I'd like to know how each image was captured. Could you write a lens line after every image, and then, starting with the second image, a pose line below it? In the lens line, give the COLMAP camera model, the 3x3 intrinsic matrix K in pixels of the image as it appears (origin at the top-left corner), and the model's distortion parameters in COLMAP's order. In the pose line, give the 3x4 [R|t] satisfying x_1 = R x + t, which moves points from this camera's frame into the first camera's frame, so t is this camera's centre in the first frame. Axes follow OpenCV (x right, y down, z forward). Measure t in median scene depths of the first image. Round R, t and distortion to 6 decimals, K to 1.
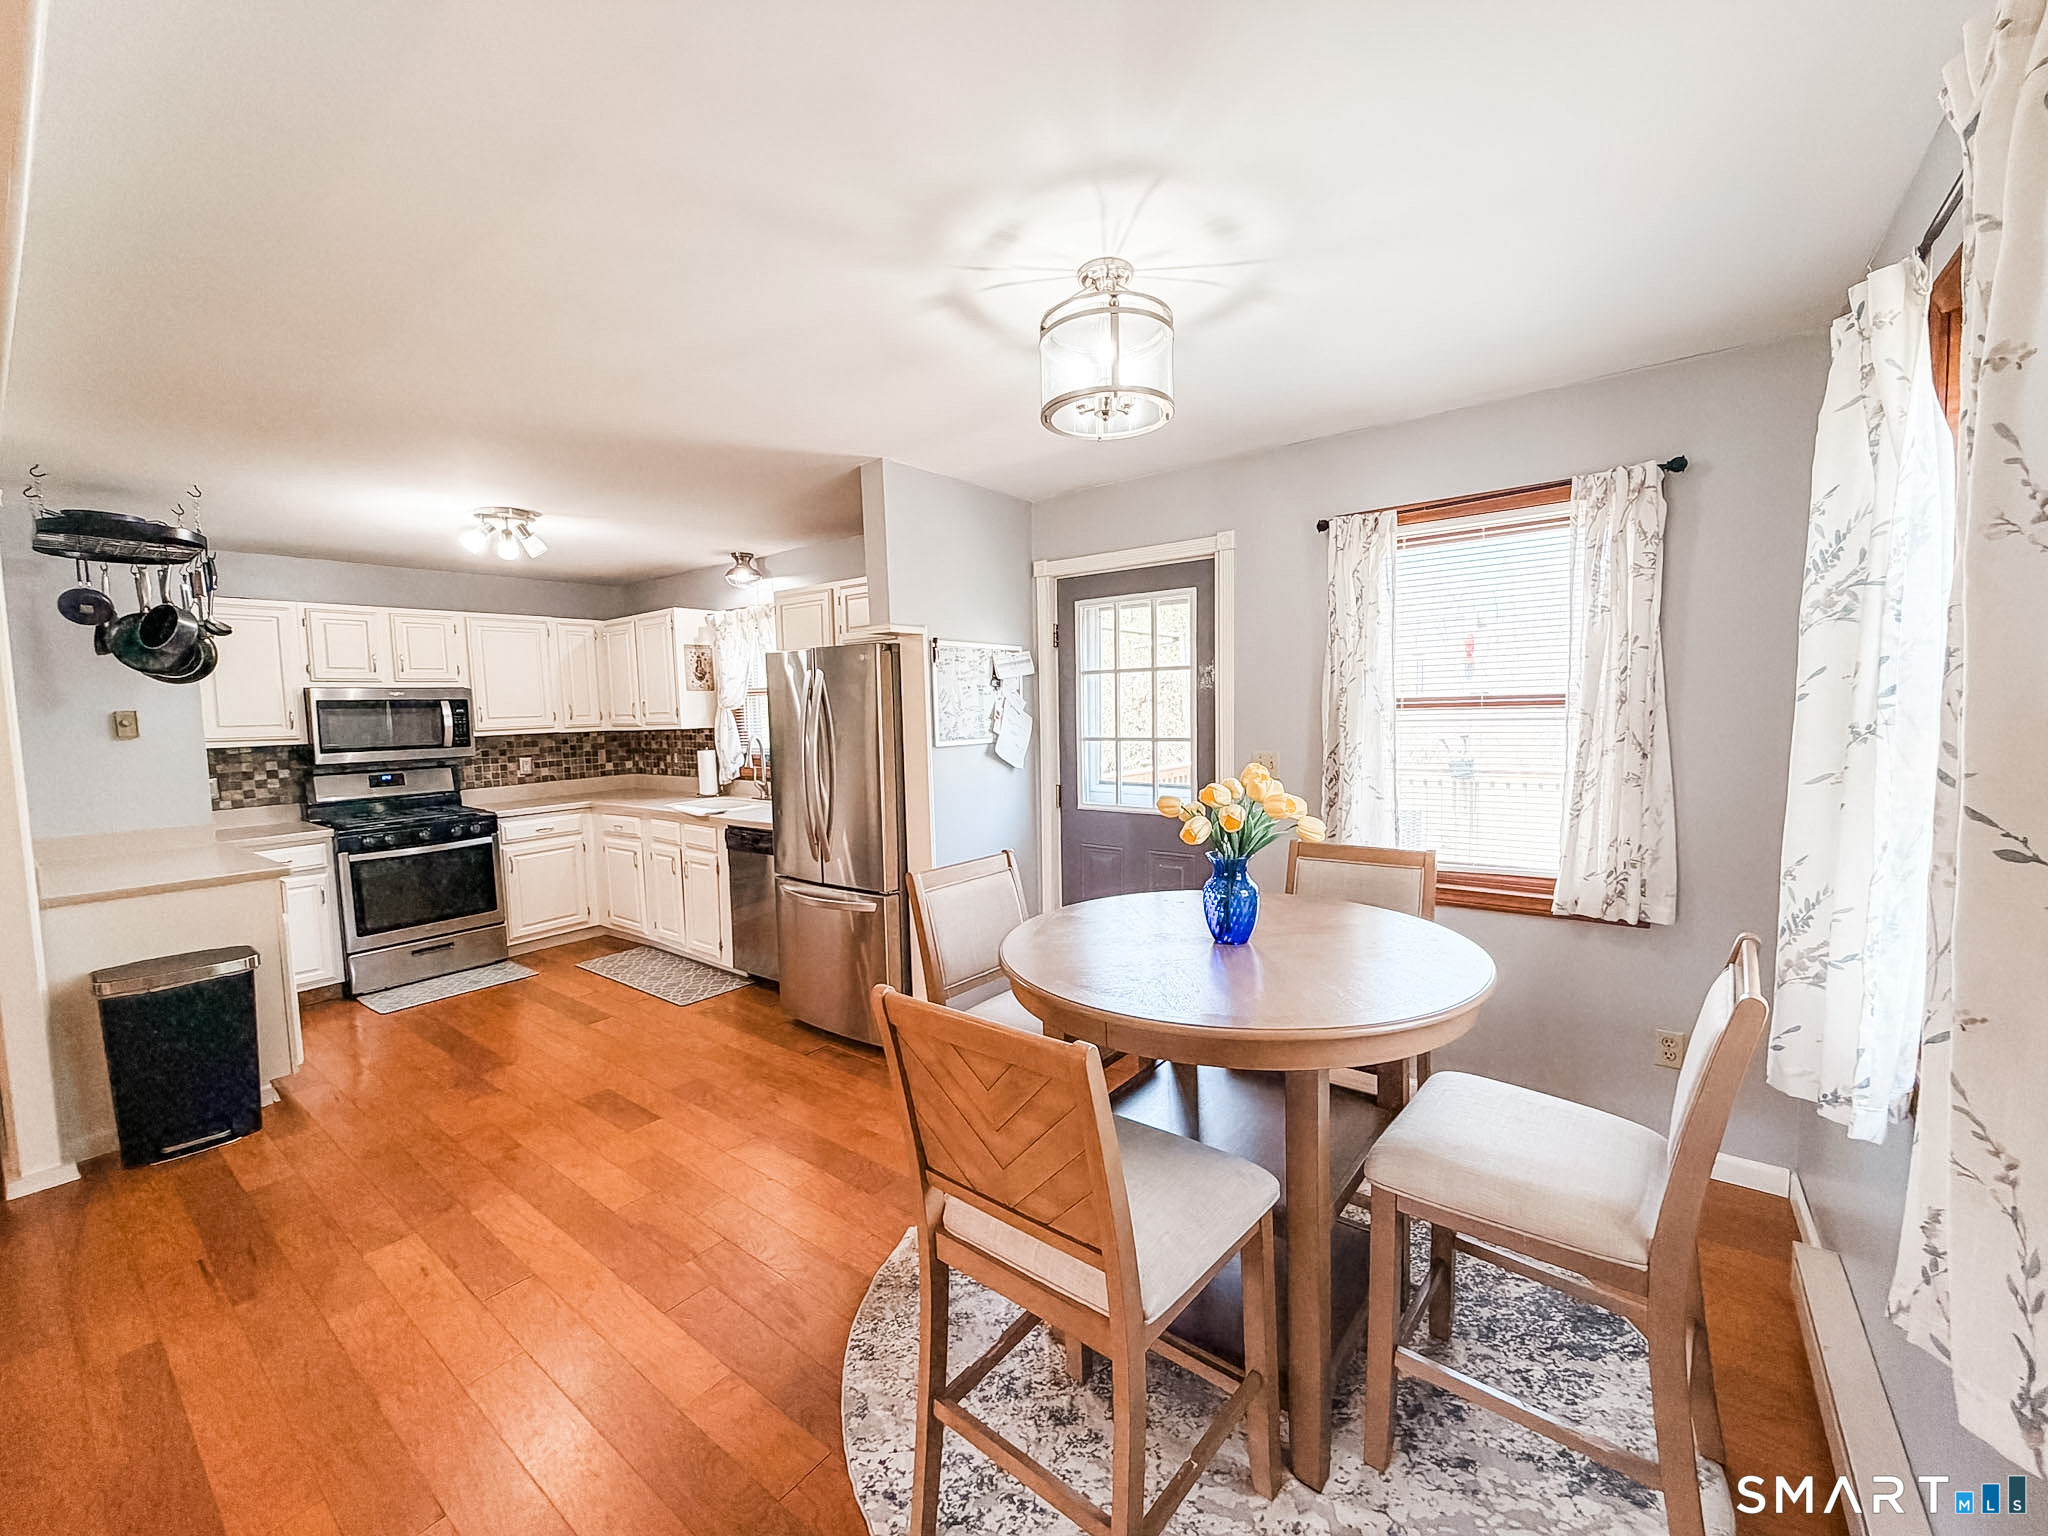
lens RADIAL K [[820.8, 0, 1025.2], [0, 820.8, 768.8], [0, 0, 1]] dist [-0.001987, 0.001357]
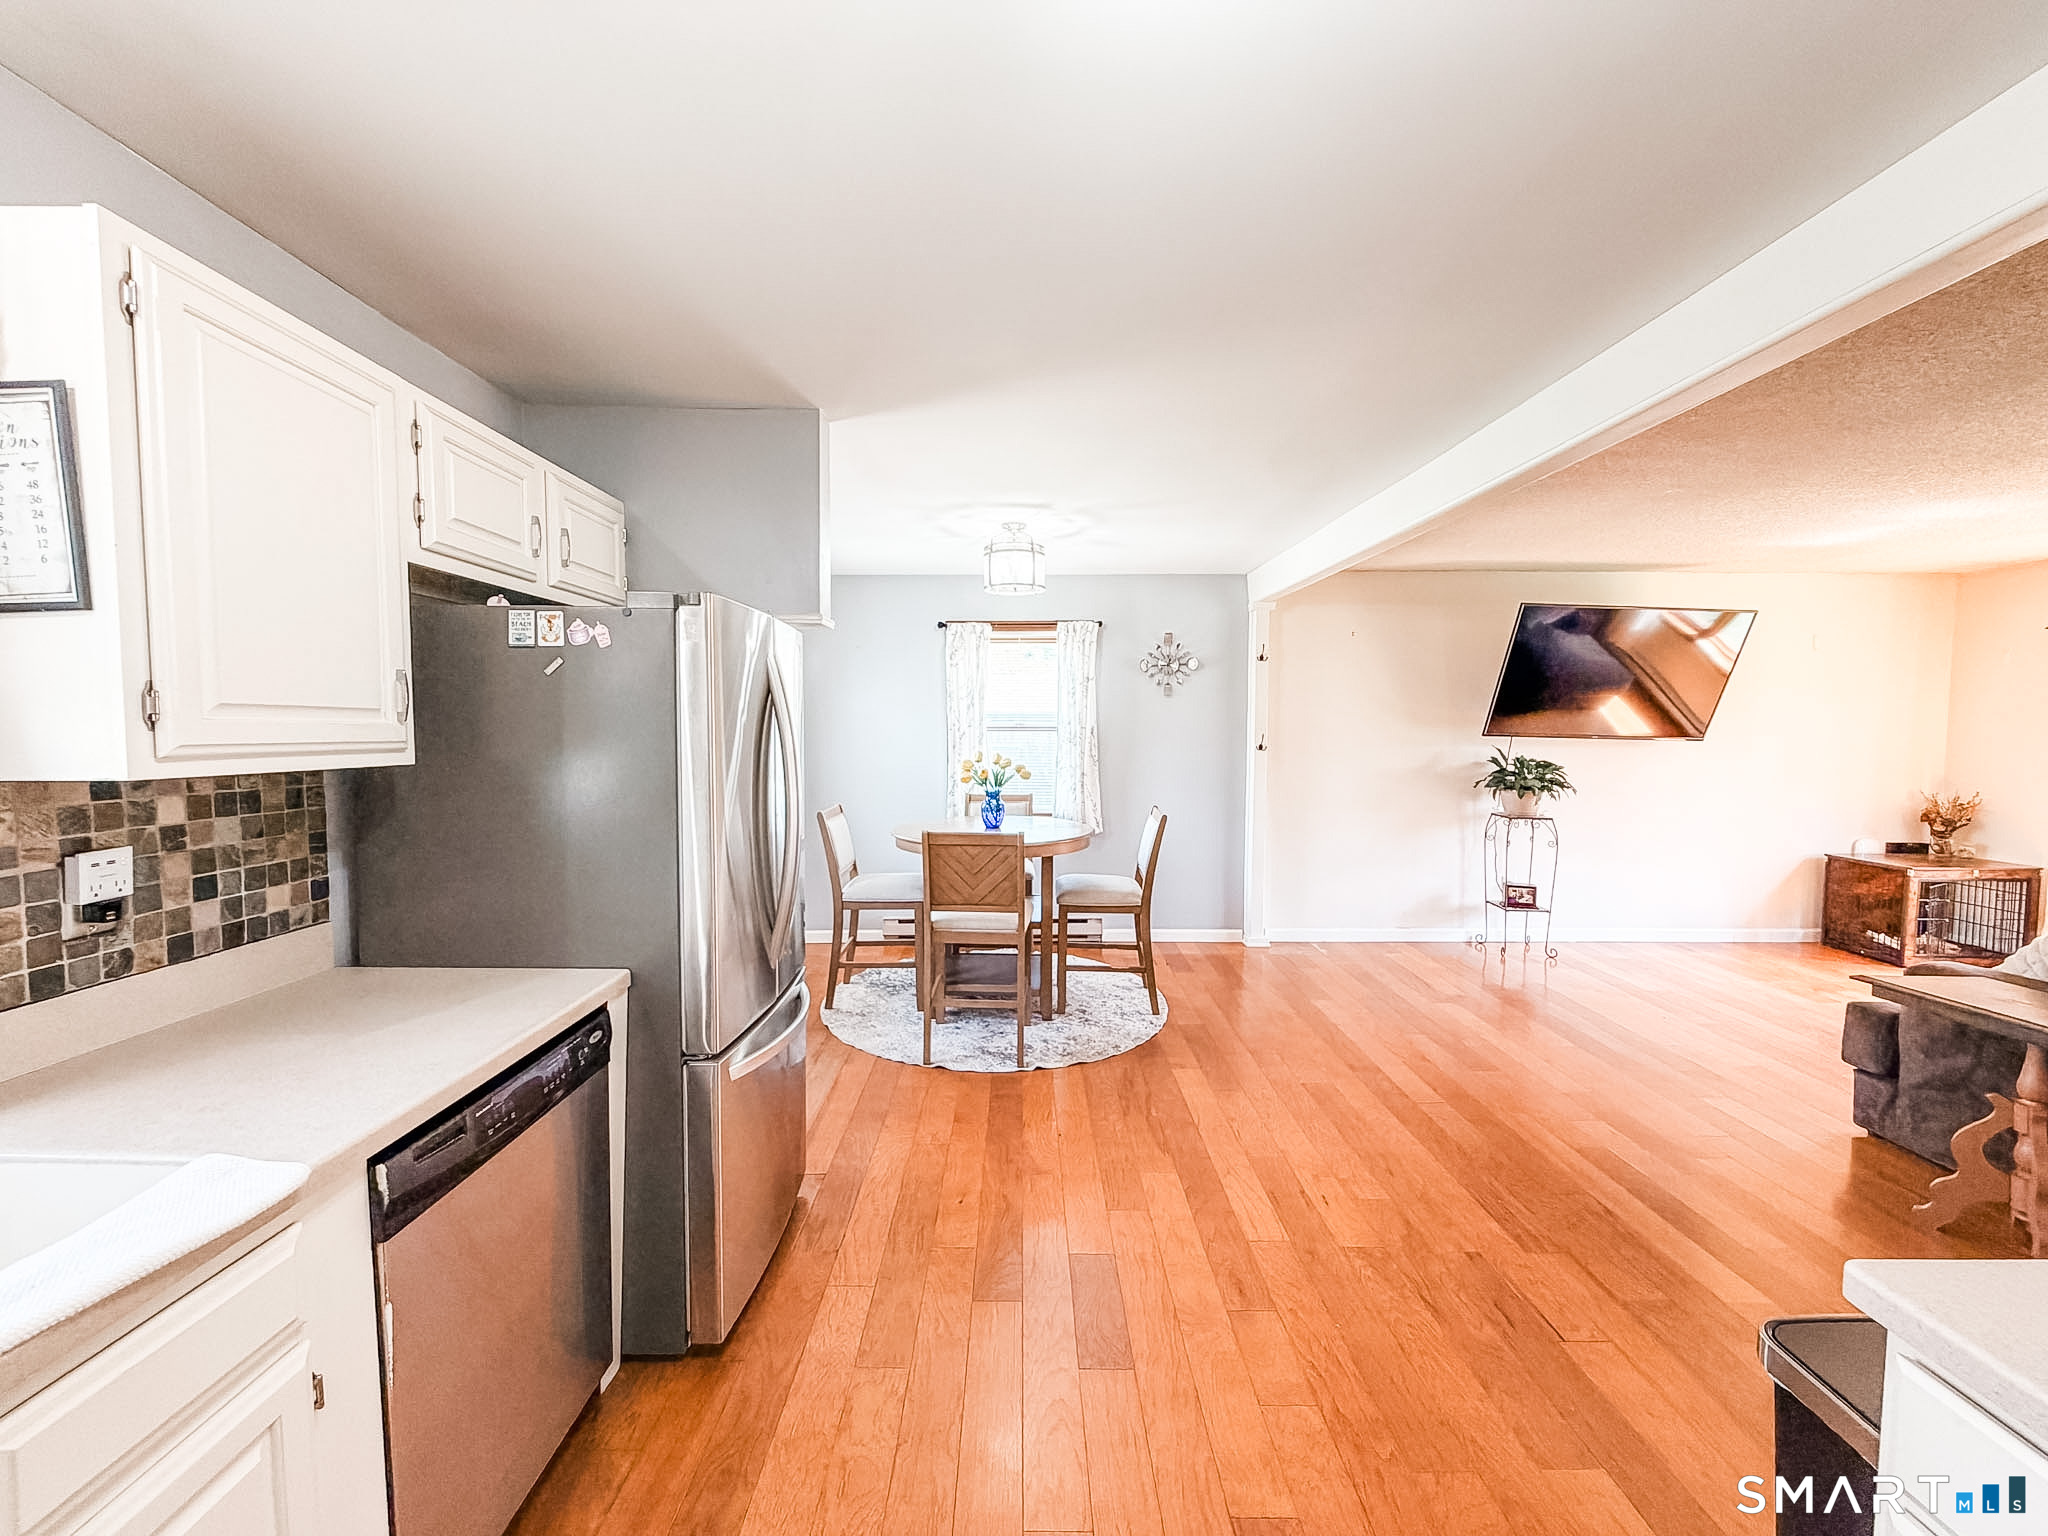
lens RADIAL K [[820.8, 0, 1021.8], [0, 820.8, 776.1], [0, 0, 1]] dist [-0.001987, 0.001357]
pose [[-0.609992, -0.026908, 0.791951, -0.756633], [0.072078, 0.993396, 0.089269, -0.061357], [-0.789123, 0.111536, -0.604024, 1.086971]]
